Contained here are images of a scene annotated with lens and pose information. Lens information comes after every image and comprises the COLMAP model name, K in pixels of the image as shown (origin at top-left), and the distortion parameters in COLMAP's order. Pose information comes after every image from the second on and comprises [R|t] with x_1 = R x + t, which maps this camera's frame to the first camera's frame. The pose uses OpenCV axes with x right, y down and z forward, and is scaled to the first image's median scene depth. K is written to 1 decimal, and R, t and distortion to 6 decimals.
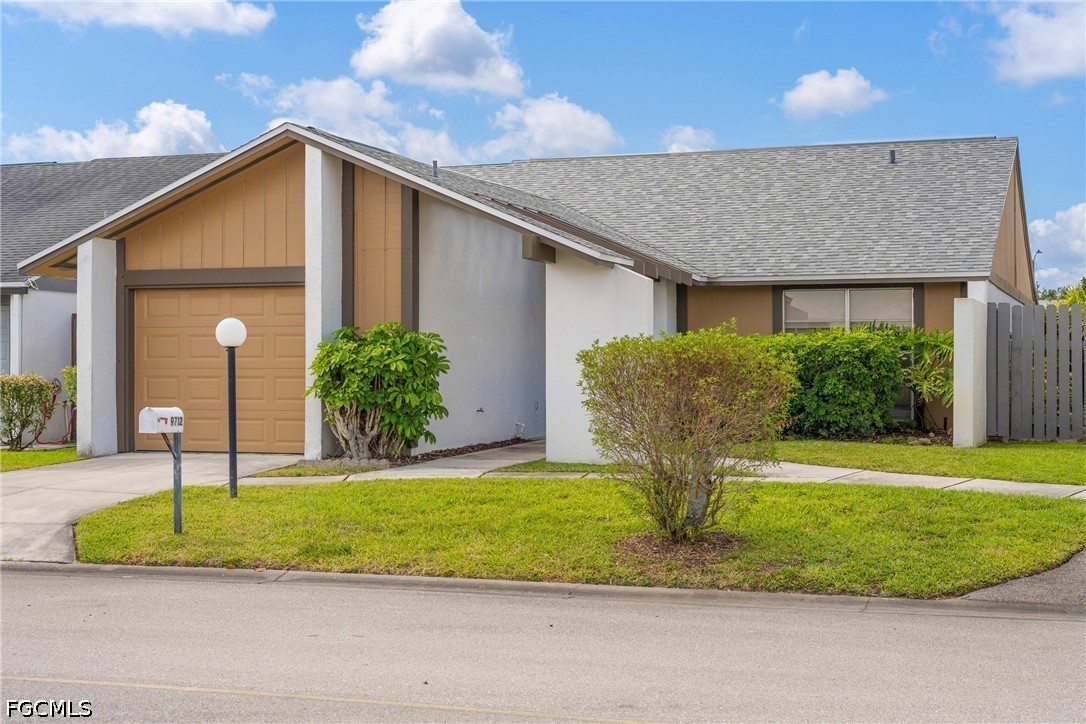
lens RADIAL K [[1608.0, 0, 543.0], [0, 1608.0, 362.0], [0, 0, 1]] dist [-0.010181, 0.039237]
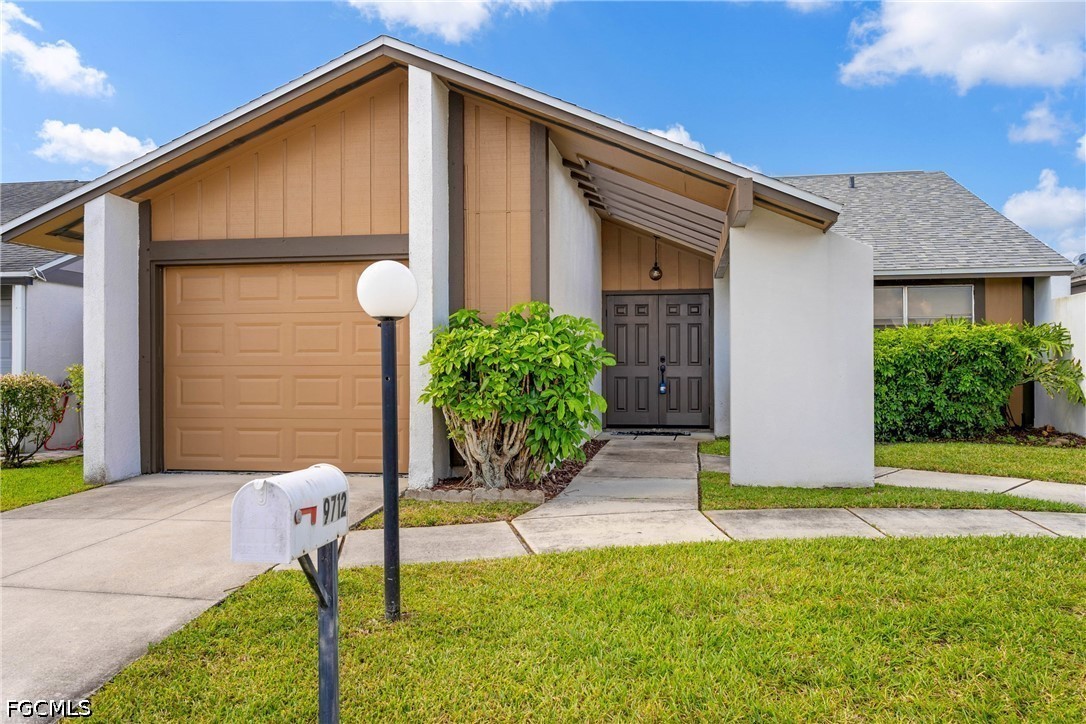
lens RADIAL K [[887.3, 0, 543.0], [0, 887.3, 362.0], [0, 0, 1]] dist [0.007404, -0.002212]
pose [[0.985326, -0.002207, 0.170669, -0.148193], [0.002889, 0.999989, -0.003750, 0.004191], [-0.170659, 0.004188, 0.985321, 0.549795]]
